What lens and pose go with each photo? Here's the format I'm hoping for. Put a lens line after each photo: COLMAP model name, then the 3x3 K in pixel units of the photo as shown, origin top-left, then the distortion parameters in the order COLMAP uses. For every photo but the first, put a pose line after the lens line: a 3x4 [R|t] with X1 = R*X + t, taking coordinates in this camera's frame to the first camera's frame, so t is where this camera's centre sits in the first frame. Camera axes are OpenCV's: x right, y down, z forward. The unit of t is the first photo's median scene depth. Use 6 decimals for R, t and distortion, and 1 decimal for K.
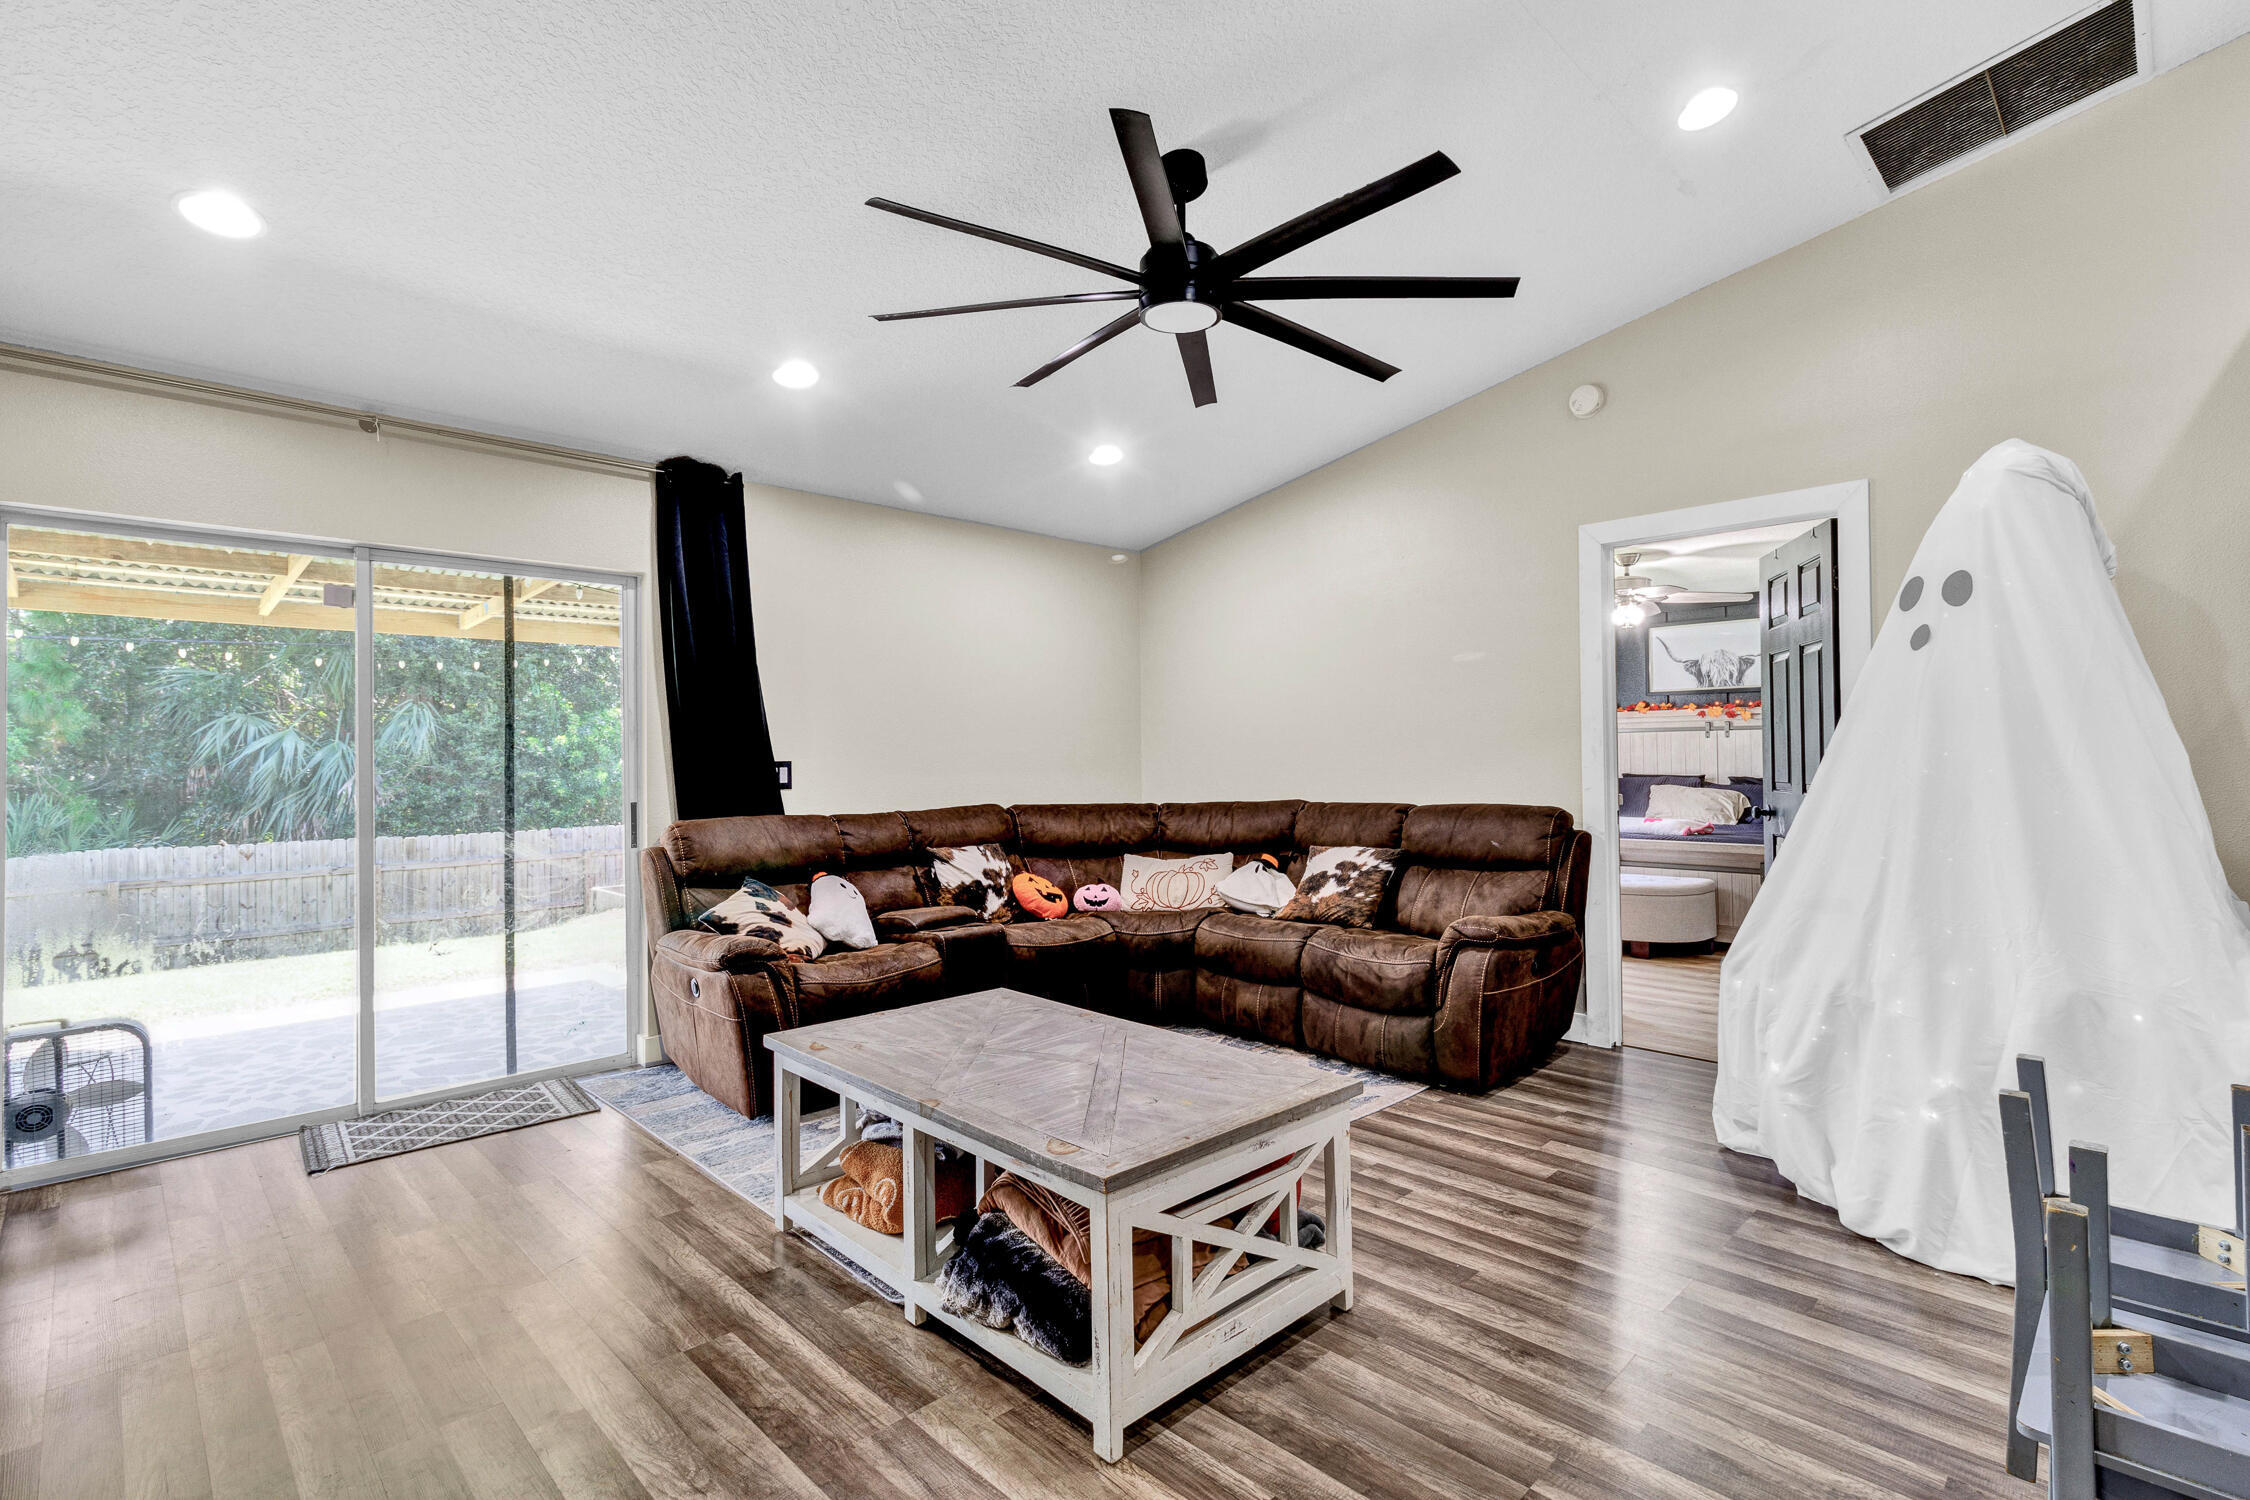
lens RADIAL K [[1030.9, 0, 1146.9], [0, 1030.9, 741.8], [0, 0, 1]] dist [0.002122, -0.000156]
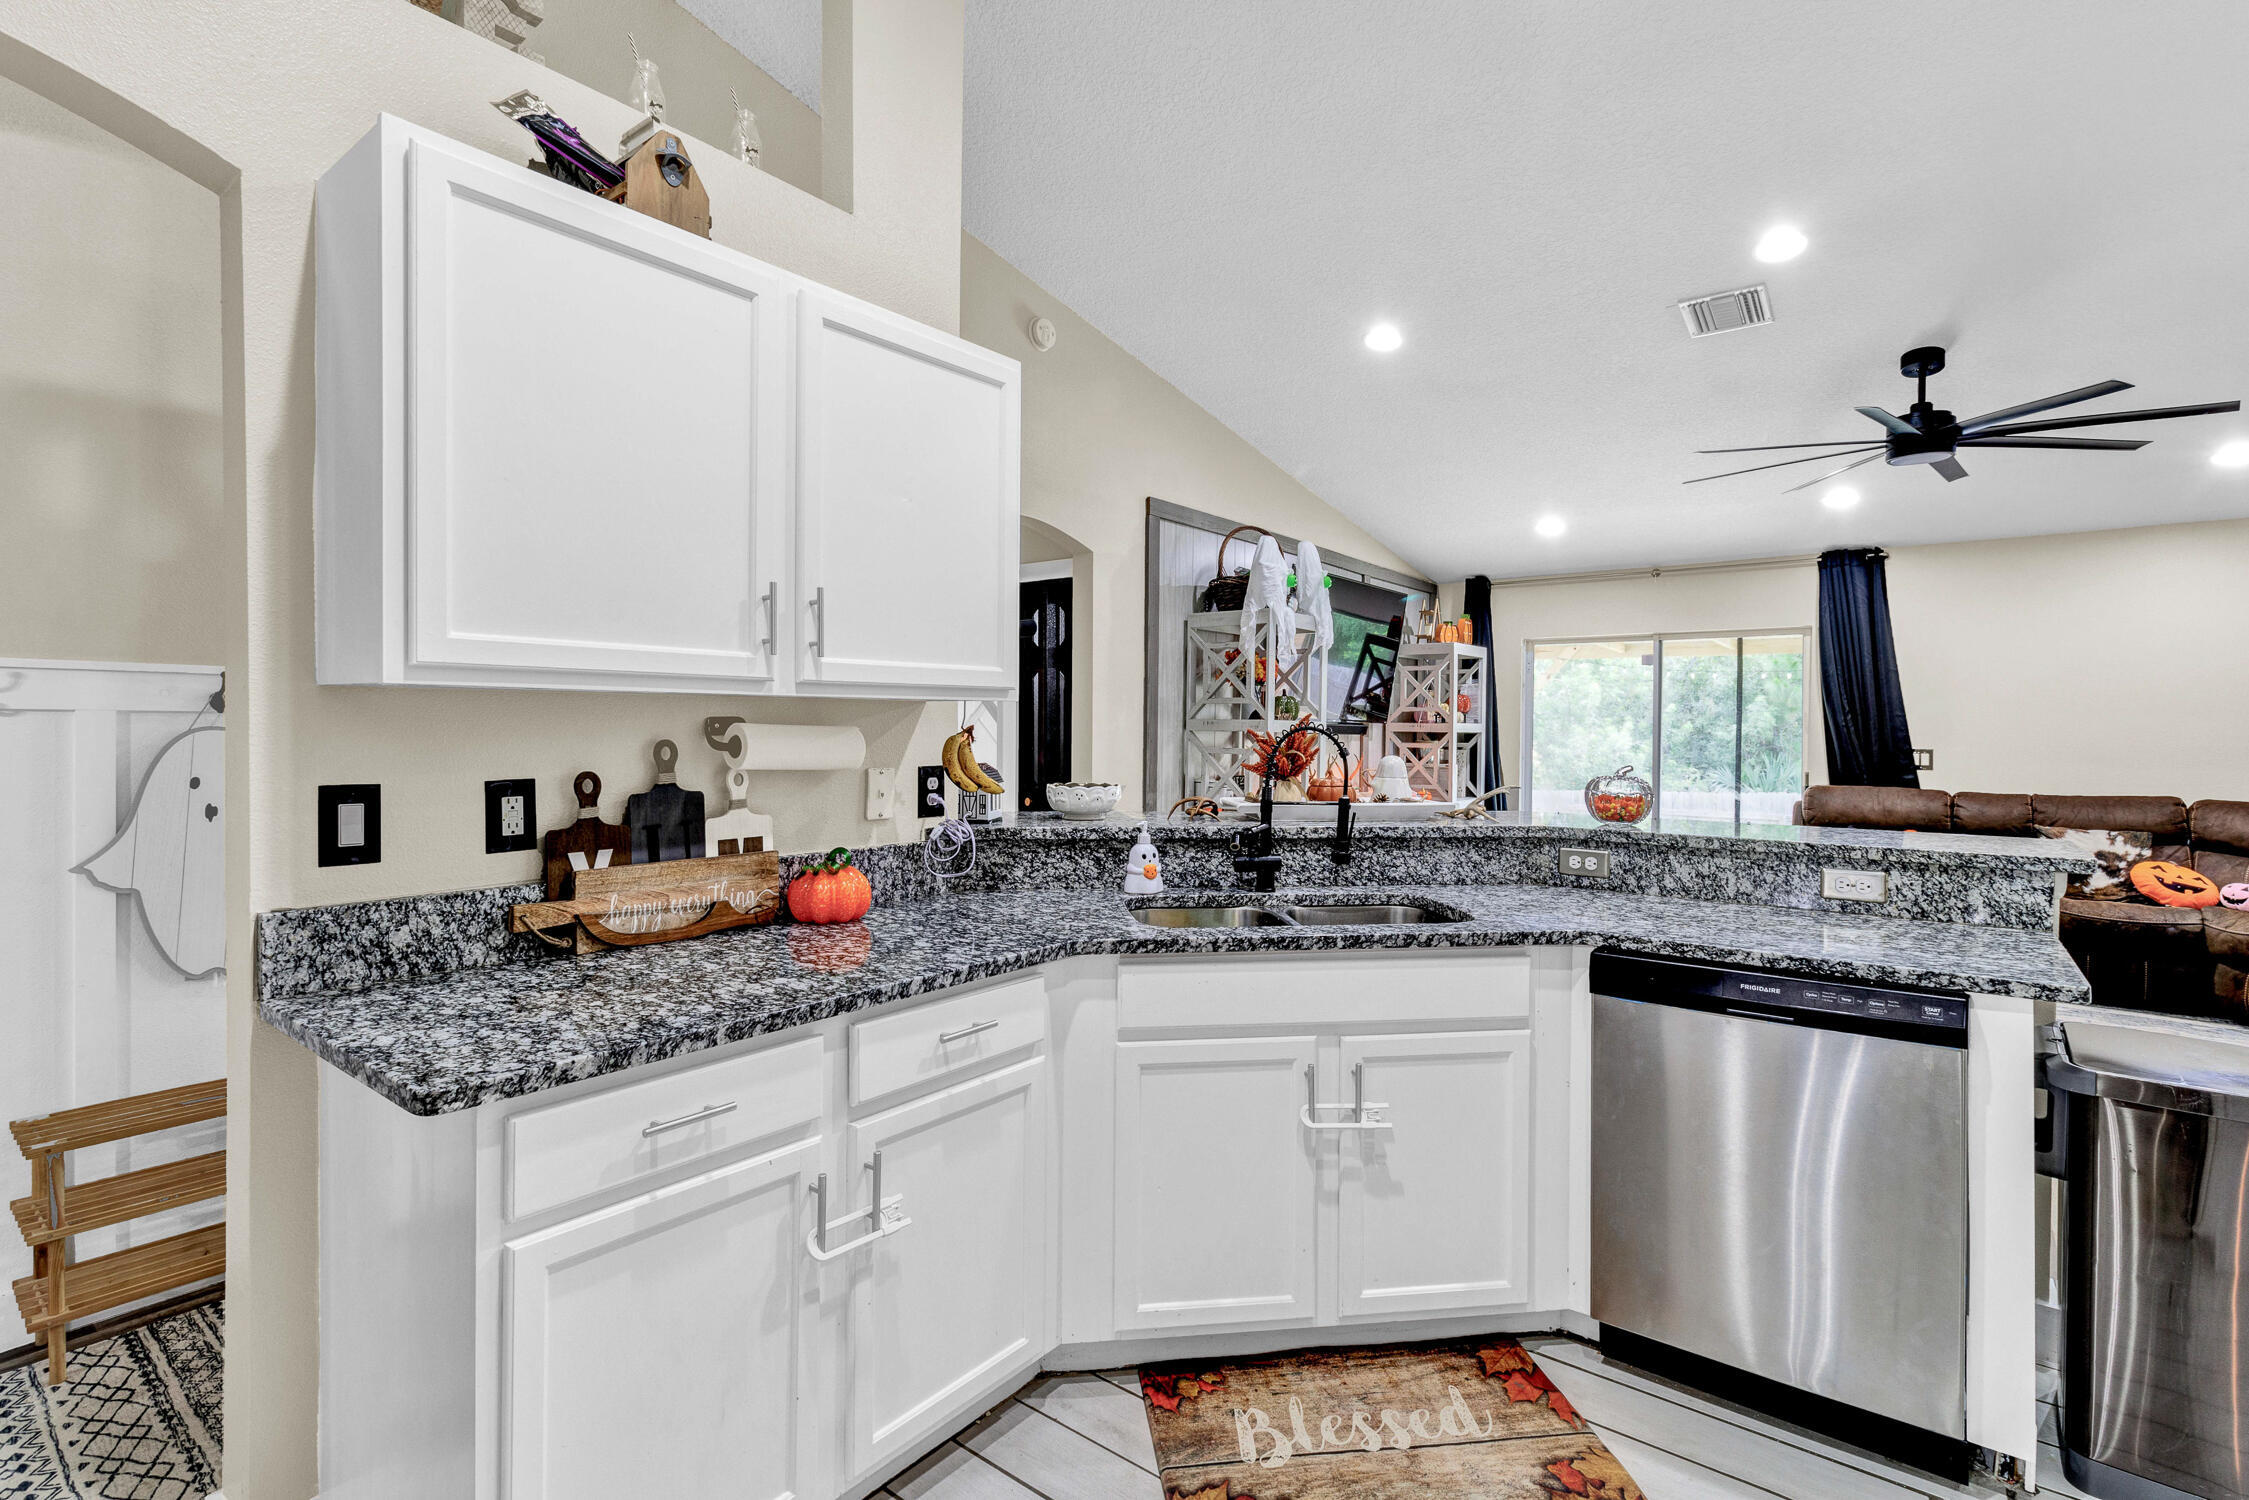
lens RADIAL K [[1070.3, 0, 1127.8], [0, 1070.3, 738.7], [0, 0, 1]] dist [-0.000336, 0.000100]
pose [[0.121402, 0.023786, -0.992318, 0.955589], [0.008109, 0.999656, 0.024954, -0.039704], [0.992570, -0.011076, 0.121167, -0.211480]]
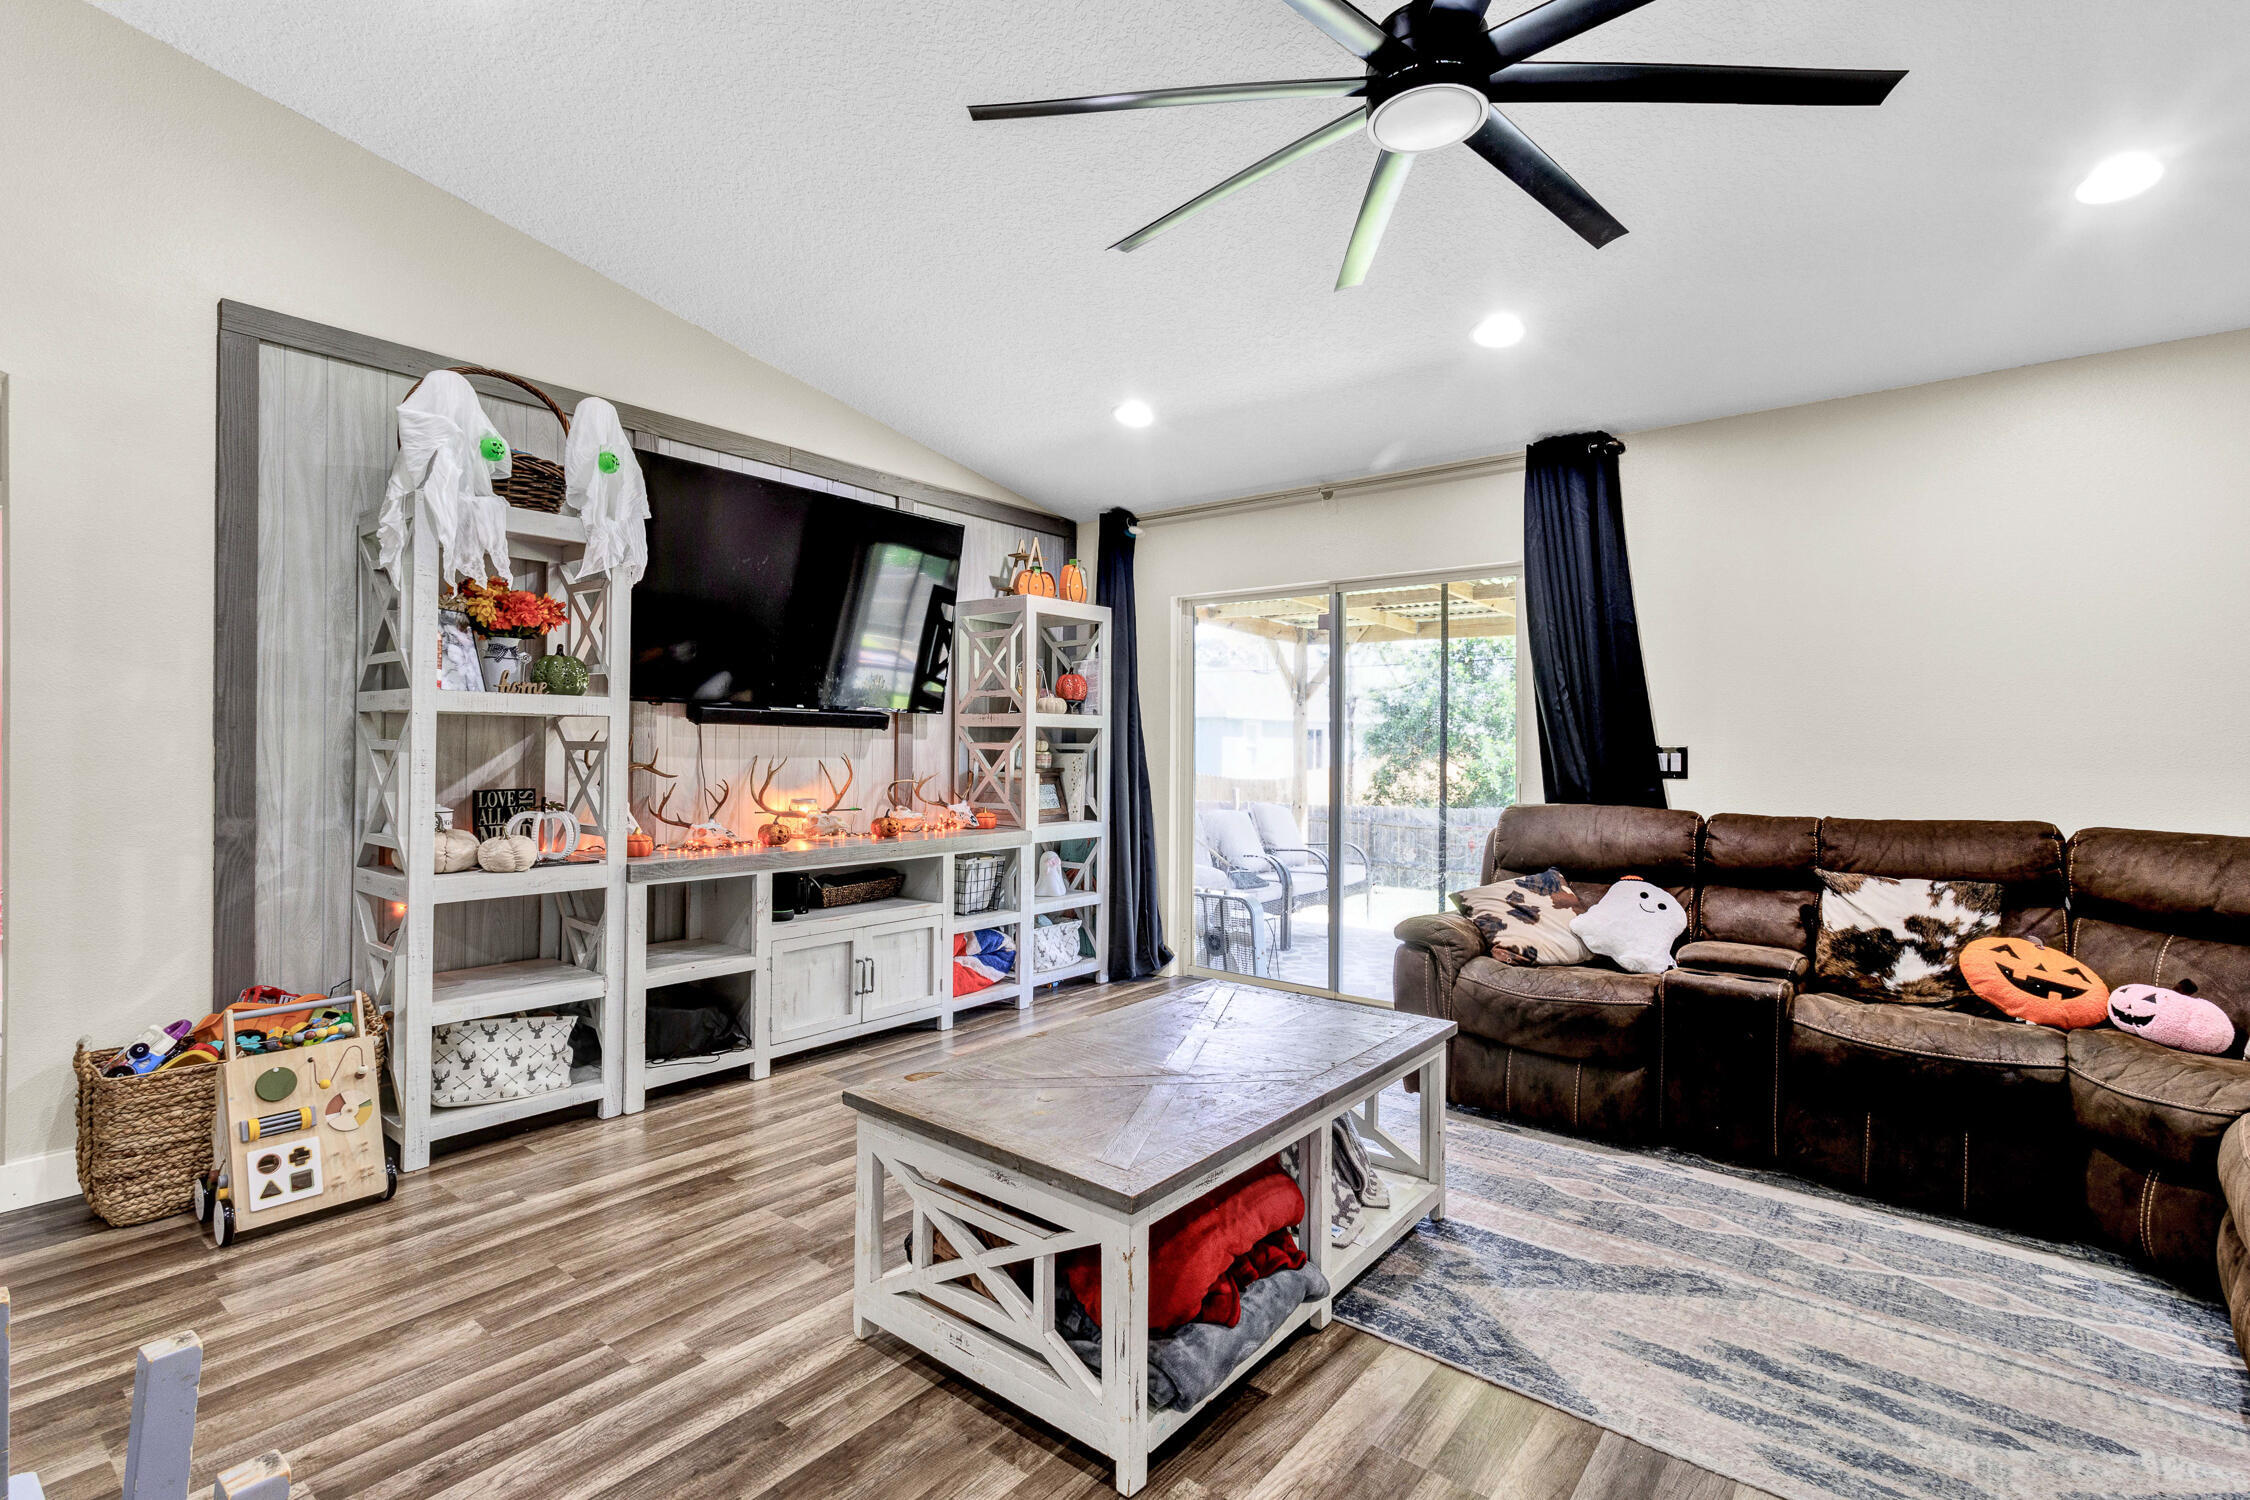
lens RADIAL K [[1056.5, 0, 1142.1], [0, 1056.5, 742.4], [0, 0, 1]] dist [0.000276, 0.000259]
pose [[0.117347, 0.008078, -0.993058, 0.489785], [0.009595, 0.999911, 0.009268, 0.003927], [0.993045, -0.010616, 0.117260, 0.484606]]
